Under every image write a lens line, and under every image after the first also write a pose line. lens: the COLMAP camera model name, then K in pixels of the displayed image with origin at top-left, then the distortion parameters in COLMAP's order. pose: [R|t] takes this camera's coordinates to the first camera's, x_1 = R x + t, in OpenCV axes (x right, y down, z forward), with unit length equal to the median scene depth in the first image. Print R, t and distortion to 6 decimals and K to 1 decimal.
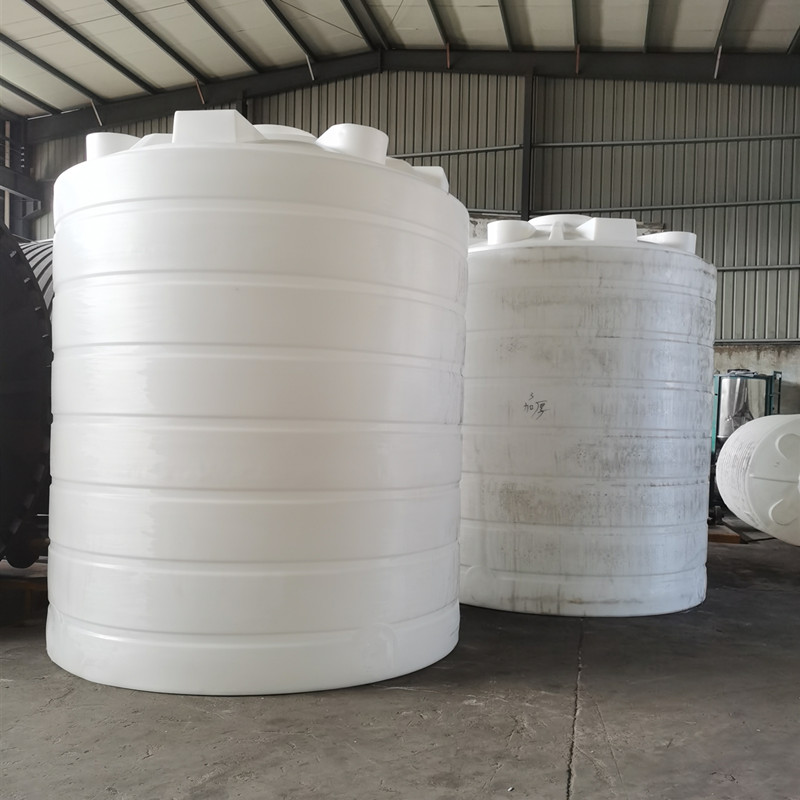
lens RADIAL K [[856.9, 0, 400.0], [0, 856.9, 400.0], [0, 0, 1]] dist [0.048385, -0.013339]
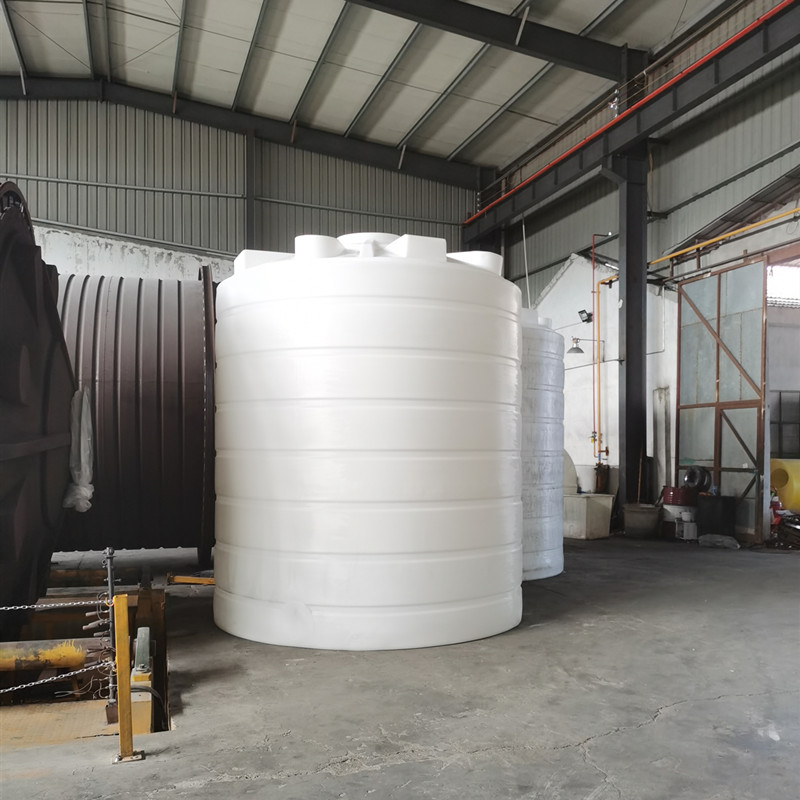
lens RADIAL K [[858.0, 0, 402.4], [0, 858.0, 386.5], [0, 0, 1]] dist [0.061730, -0.043151]
pose [[0.842711, 0.020159, 0.537988, -0.286820], [-0.001814, 0.999399, -0.034607, -0.010108], [-0.538363, 0.028188, 0.842242, -0.048043]]
